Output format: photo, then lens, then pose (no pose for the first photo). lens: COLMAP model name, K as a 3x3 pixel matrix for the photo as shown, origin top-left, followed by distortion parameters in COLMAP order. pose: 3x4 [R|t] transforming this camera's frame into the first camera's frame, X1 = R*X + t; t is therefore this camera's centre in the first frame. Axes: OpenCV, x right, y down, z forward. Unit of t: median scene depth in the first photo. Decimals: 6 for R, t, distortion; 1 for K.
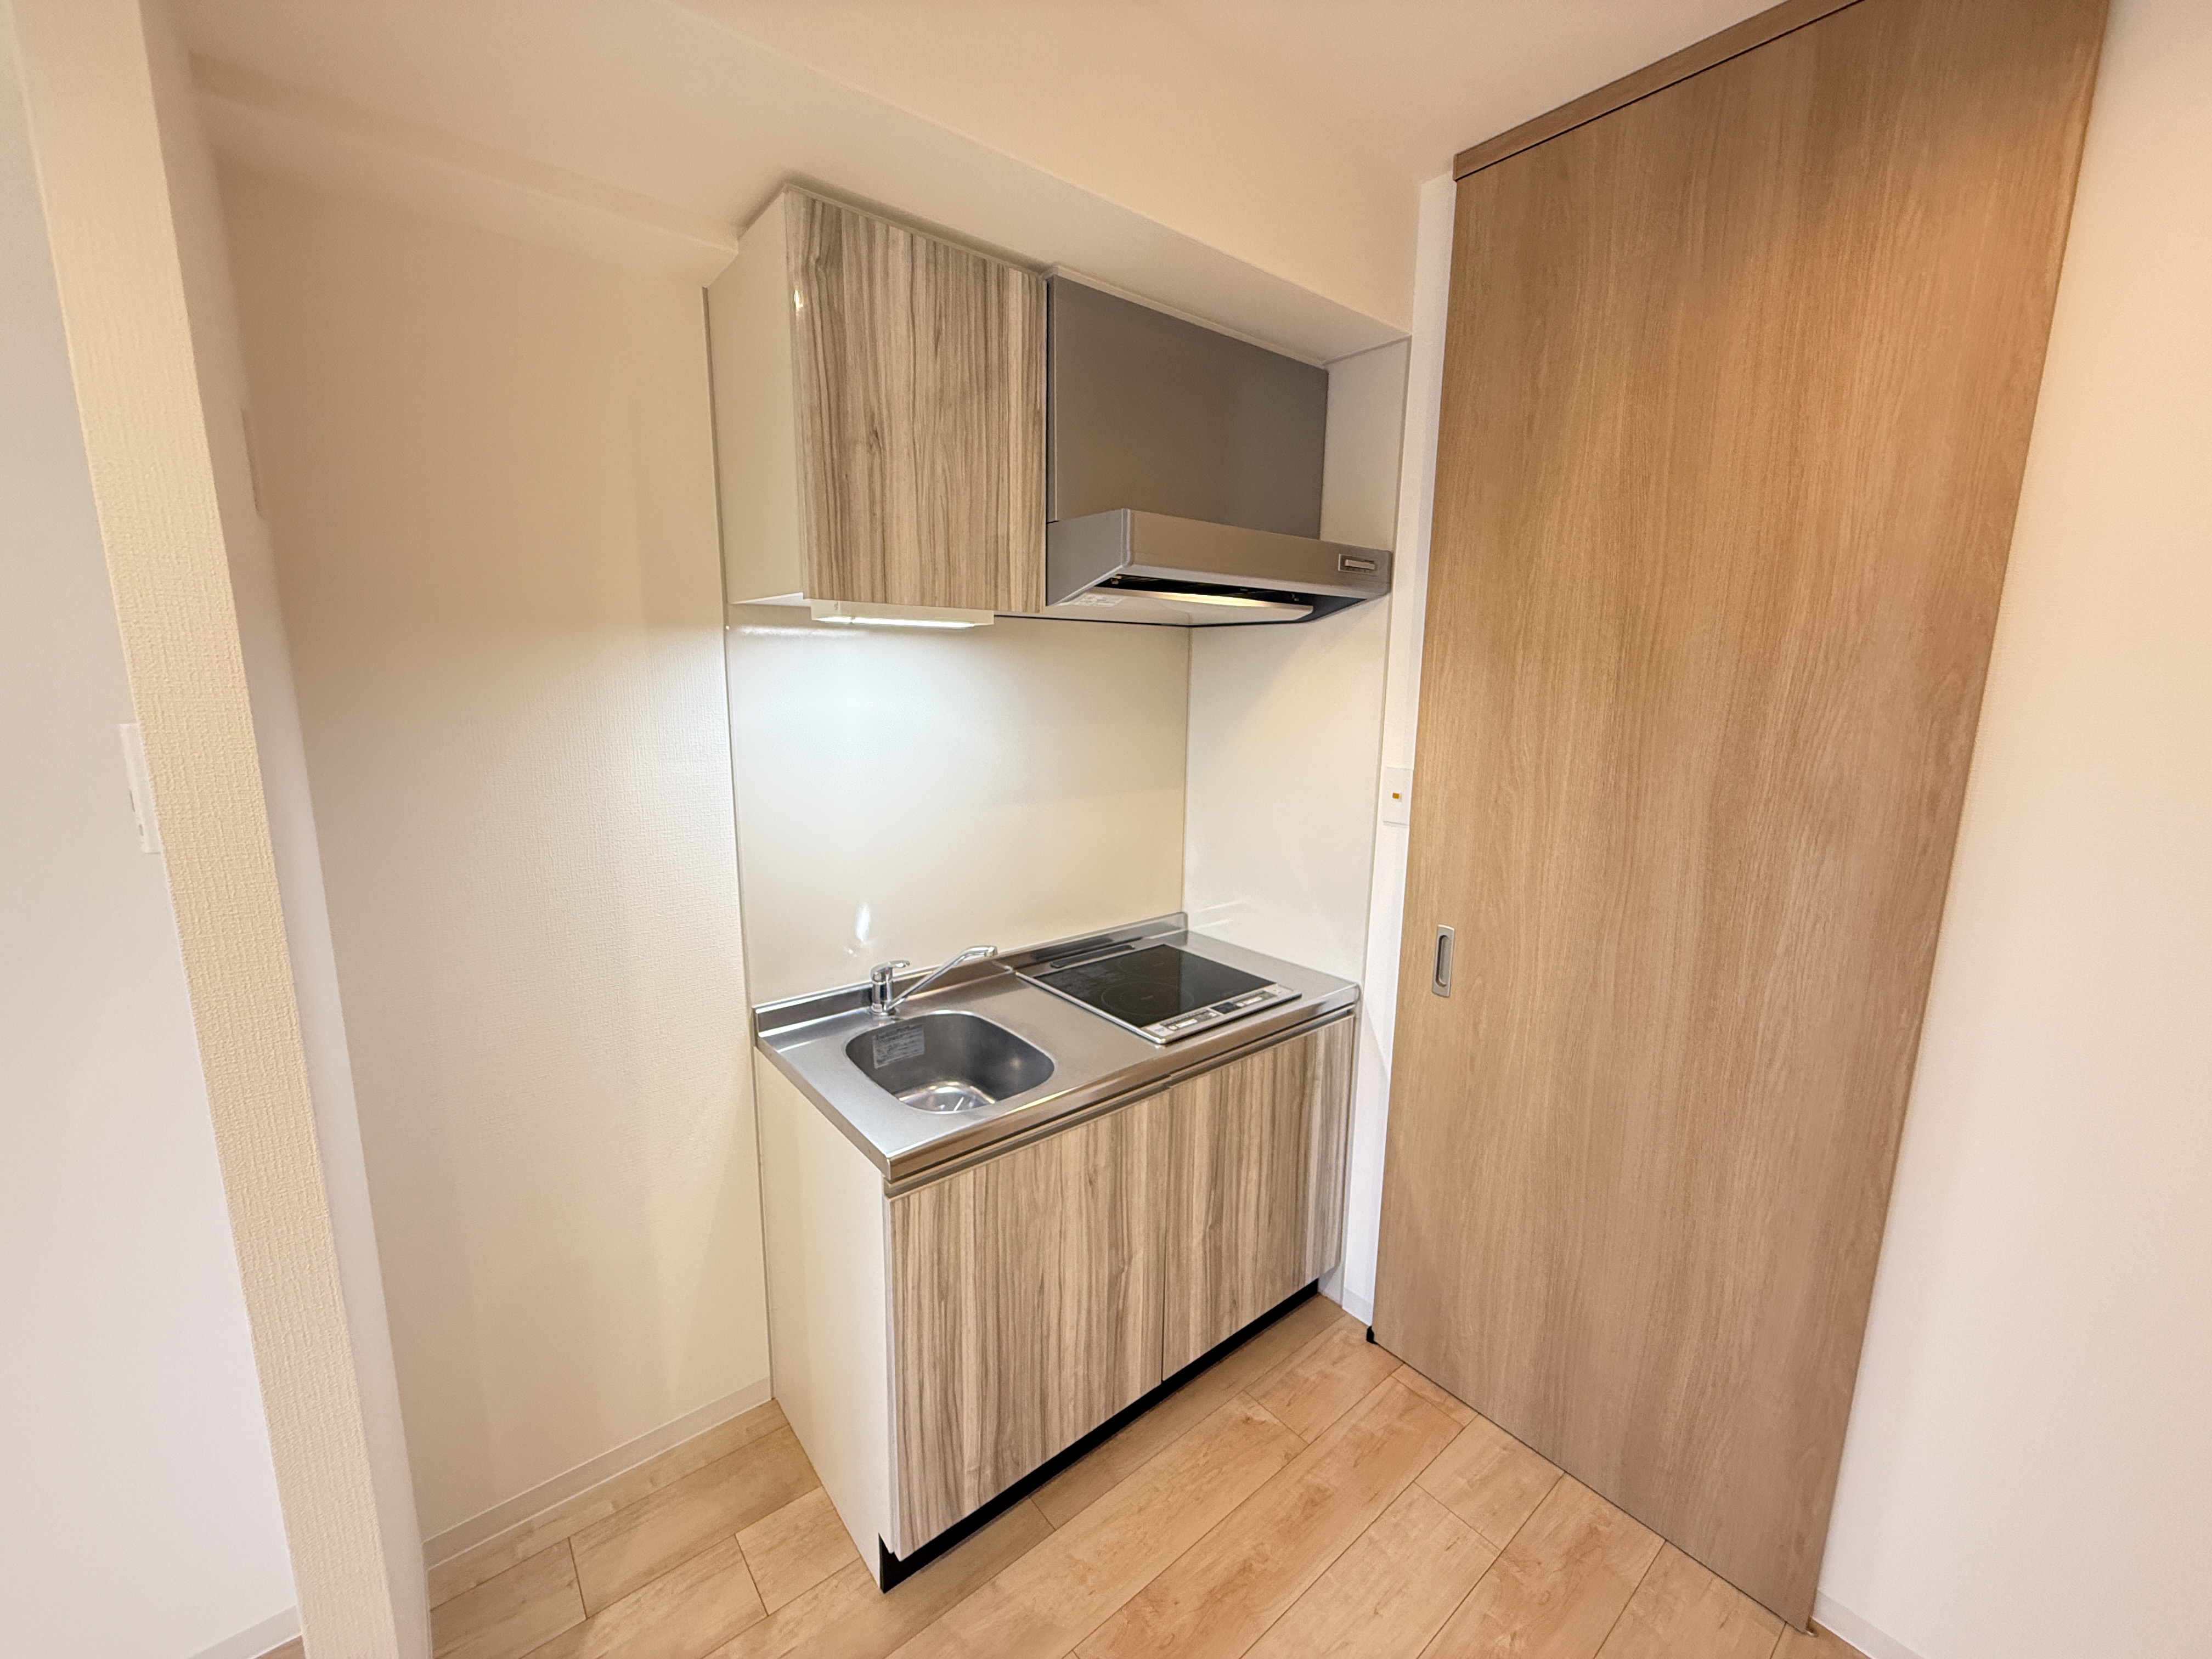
lens RADIAL K [[878.1, 0, 1093.0], [0, 878.1, 829.6], [0, 0, 1]] dist [-0.002202, 0.000356]
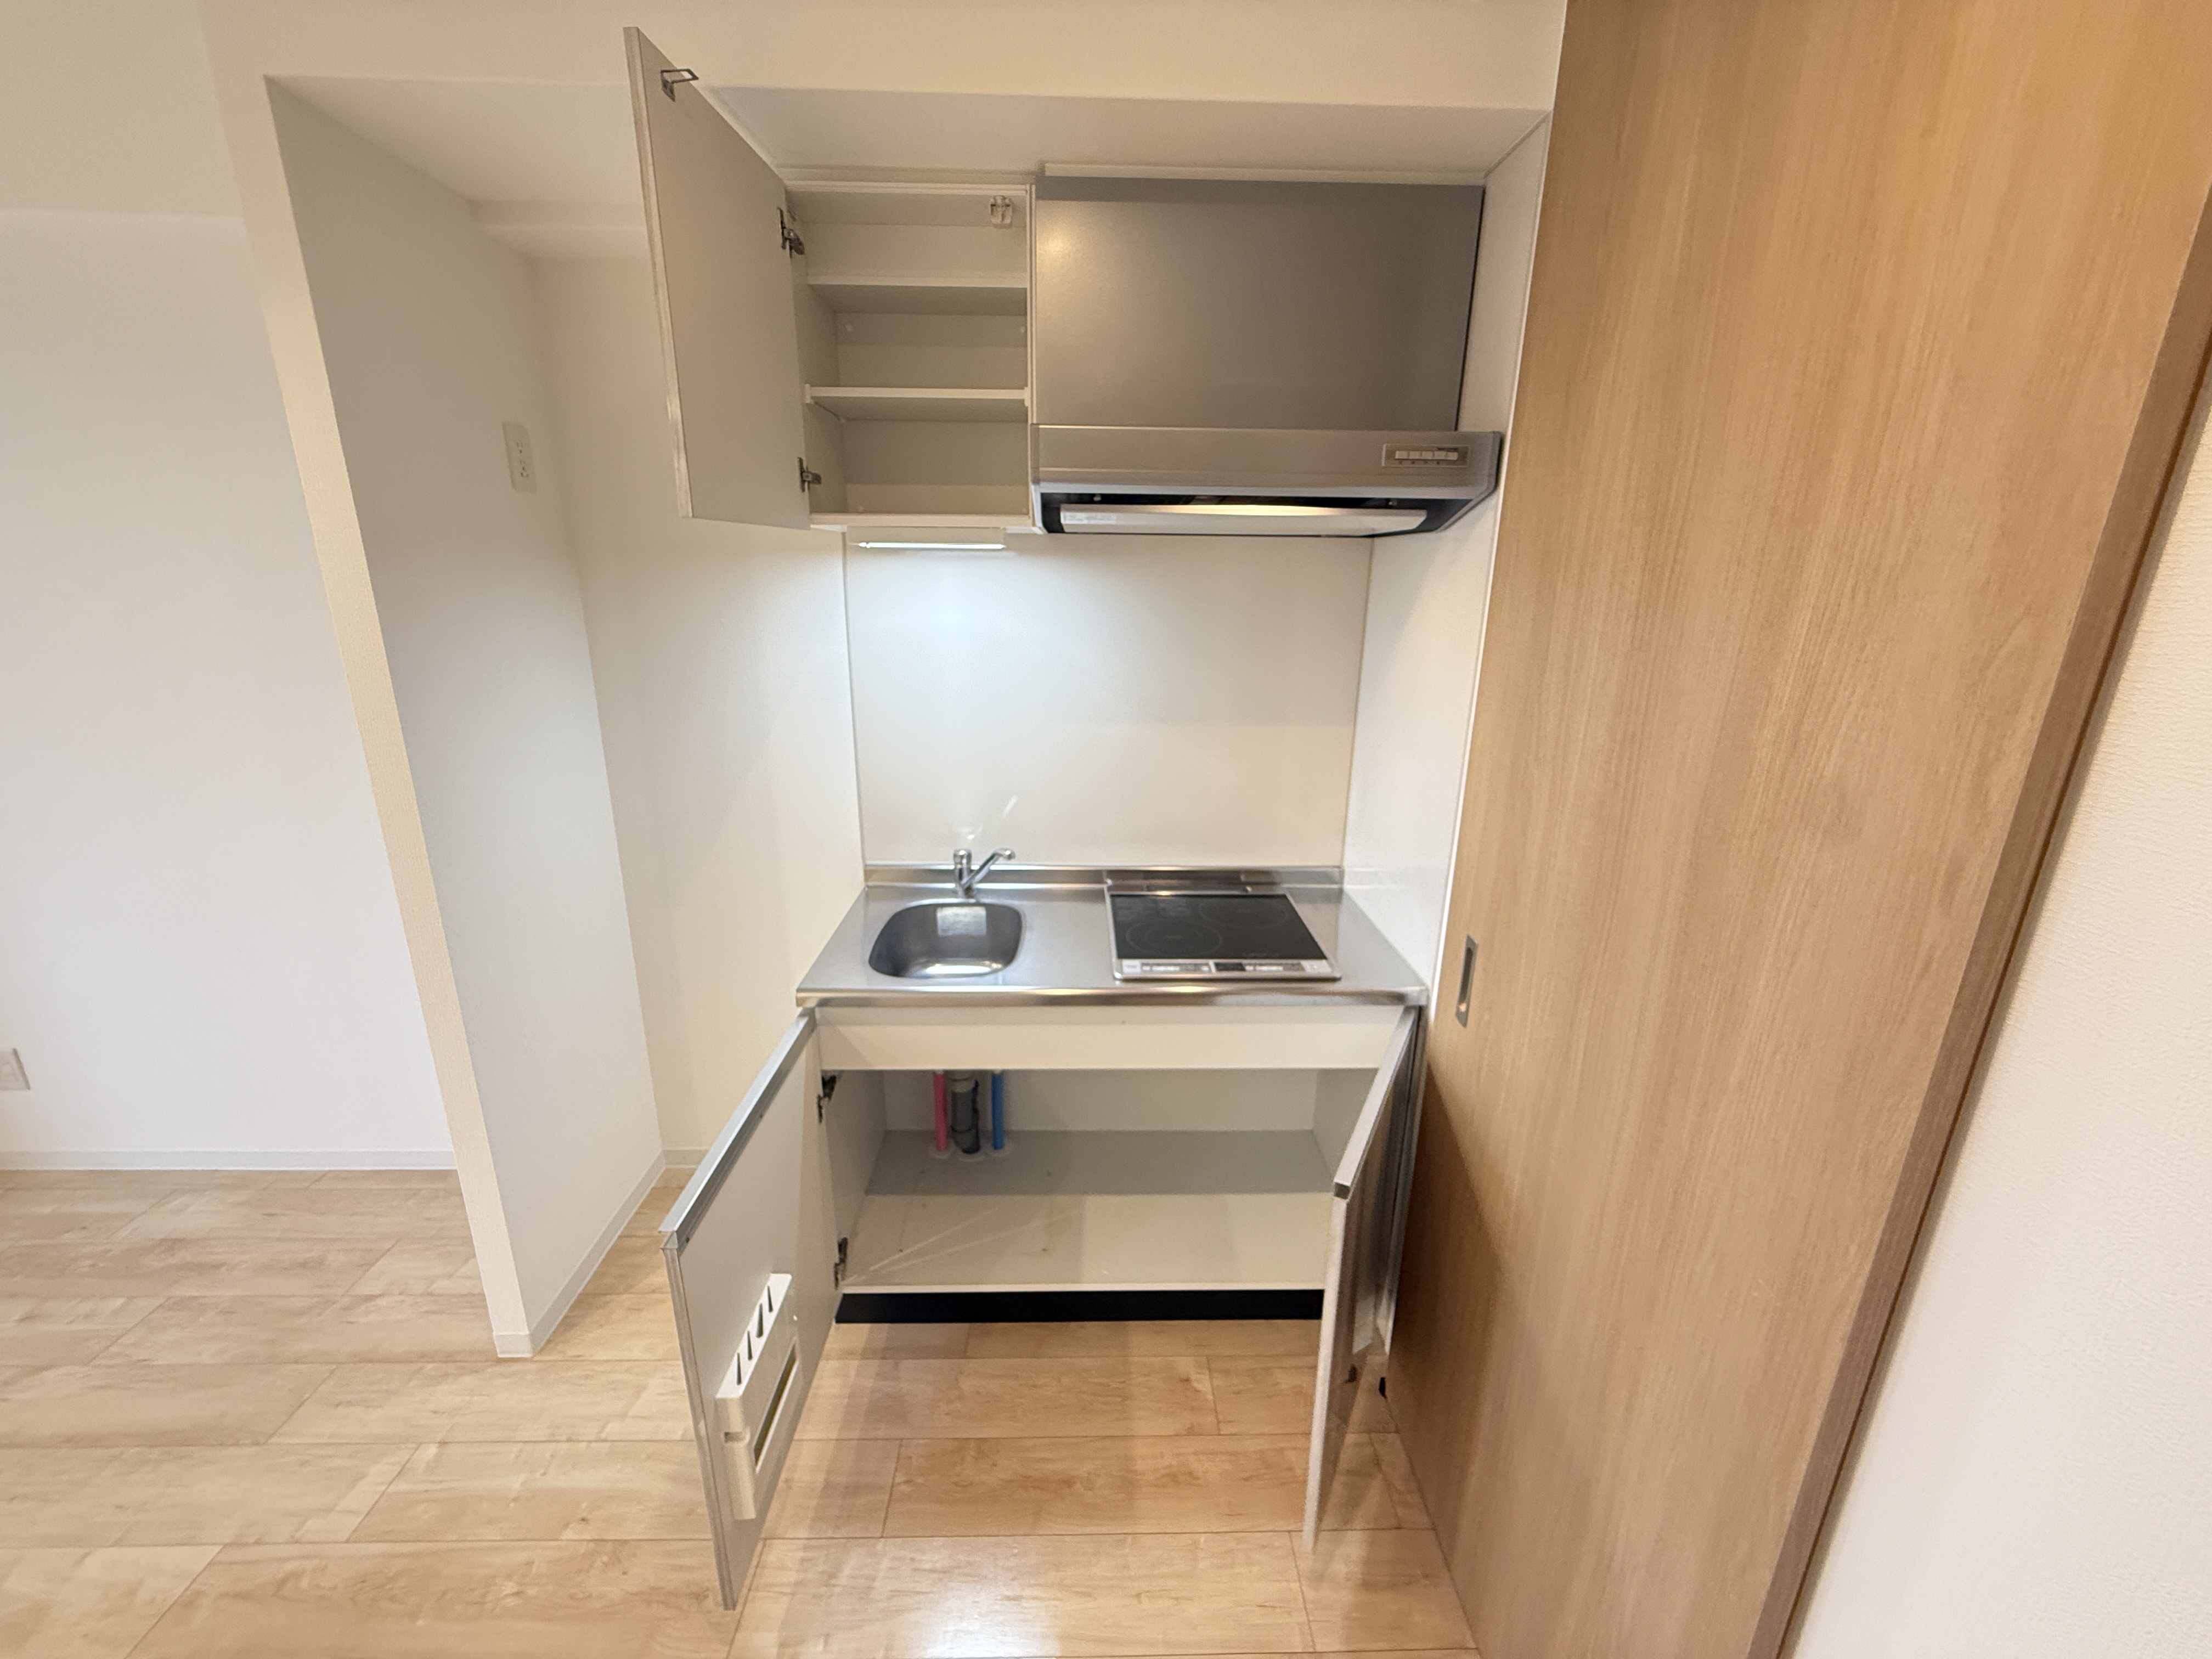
lens RADIAL K [[878.1, 0, 1098.7], [0, 878.1, 828.2], [0, 0, 1]] dist [-0.002202, 0.000356]
pose [[0.790396, 0.171696, -0.588043, 0.676727], [-0.114128, 0.984385, 0.134018, -0.057408], [0.601871, -0.038815, 0.797650, 0.227627]]
